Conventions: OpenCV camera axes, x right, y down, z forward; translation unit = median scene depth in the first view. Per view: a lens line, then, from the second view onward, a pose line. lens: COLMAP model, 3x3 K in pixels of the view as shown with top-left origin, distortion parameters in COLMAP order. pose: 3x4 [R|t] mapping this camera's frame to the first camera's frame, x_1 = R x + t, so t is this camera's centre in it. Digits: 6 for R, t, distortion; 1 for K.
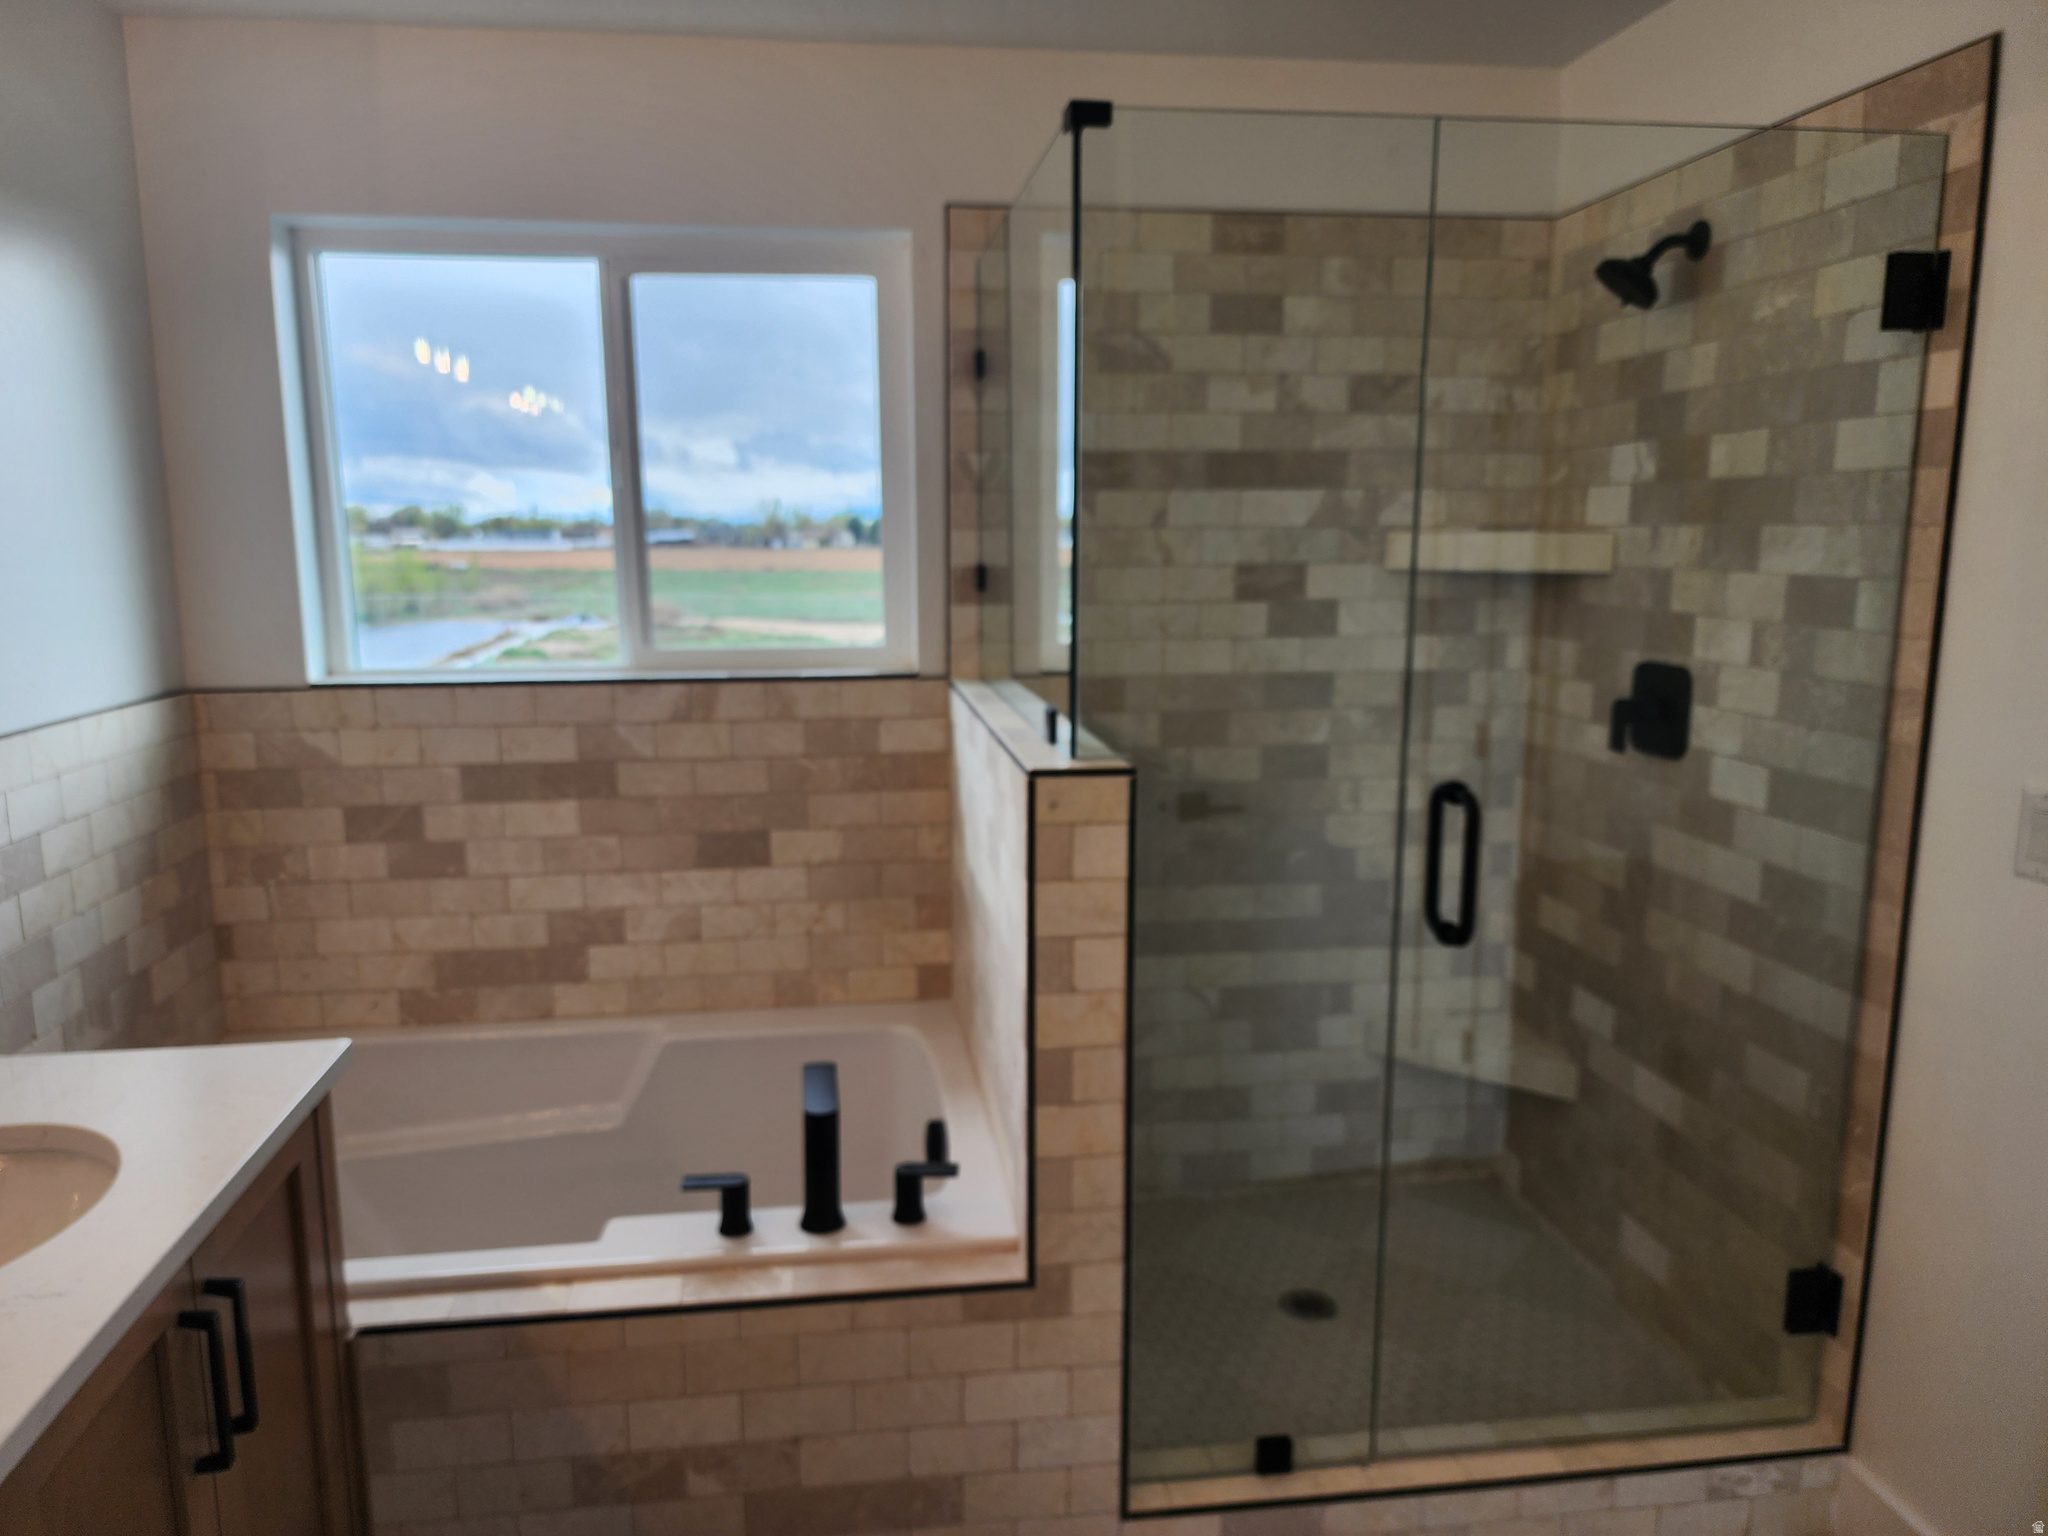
lens RADIAL K [[1373.7, 0, 1026.0], [0, 1373.7, 760.3], [0, 0, 1]] dist [0.058207, -0.053611]
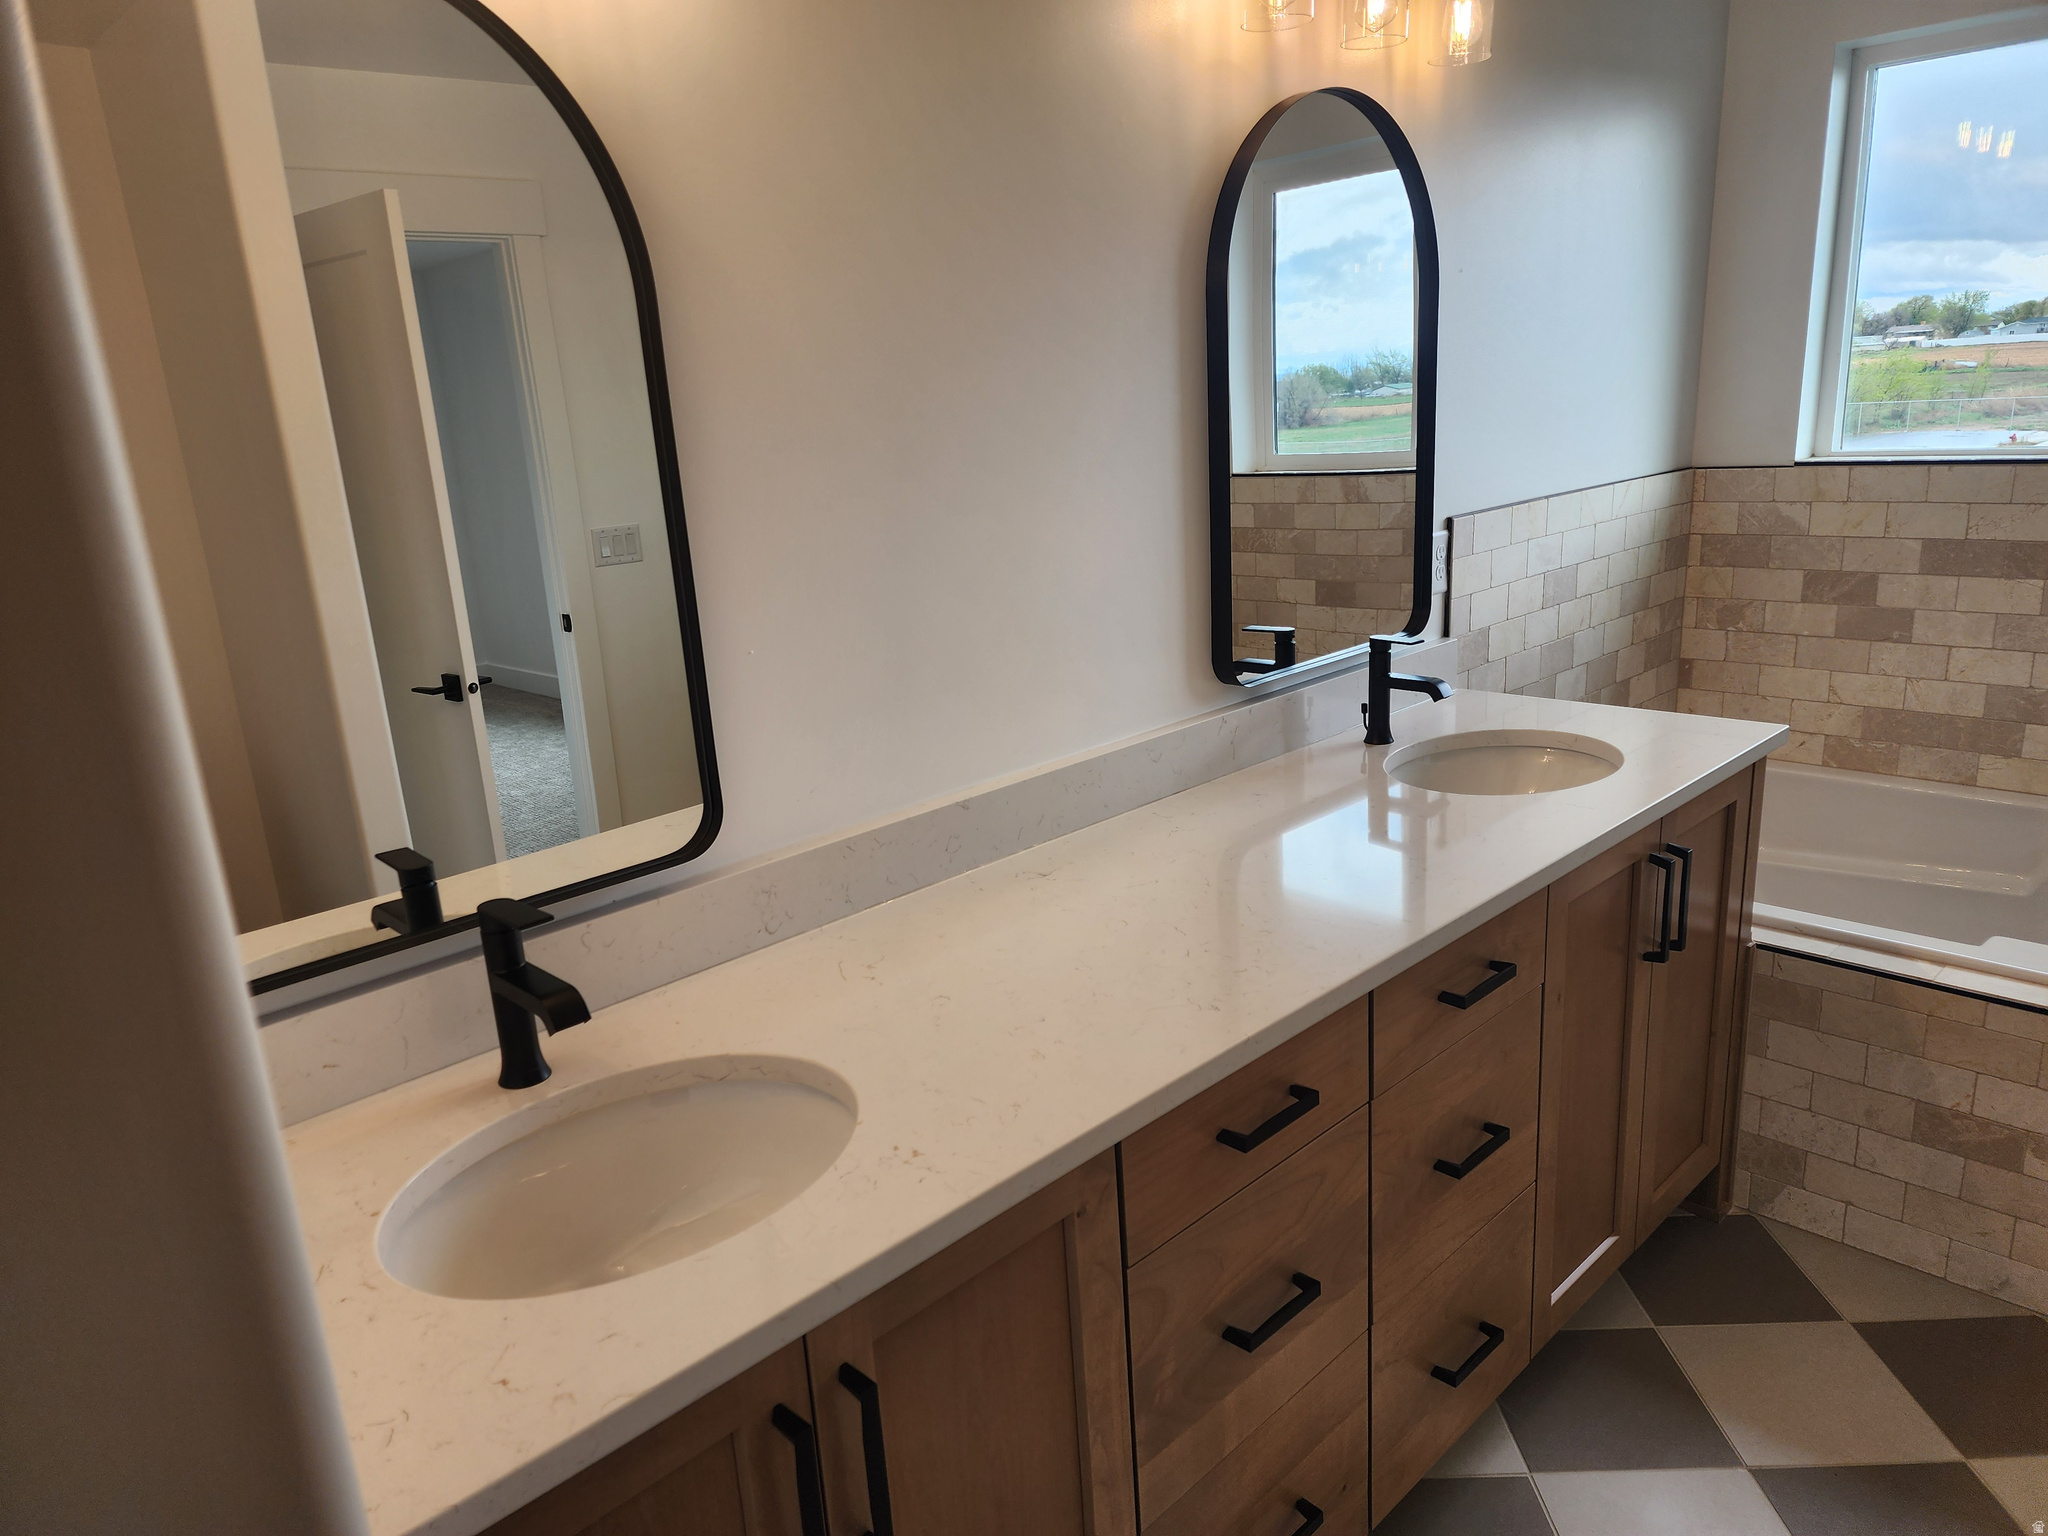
lens RADIAL K [[1373.7, 0, 943.7], [0, 1373.7, 769.3], [0, 0, 1]] dist [0.058207, -0.053611]
pose [[0.540398, 0.187113, -0.820341, 0.106383], [-0.075116, 0.981795, 0.174457, 0.047768], [0.838050, -0.032656, 0.544615, -0.243468]]
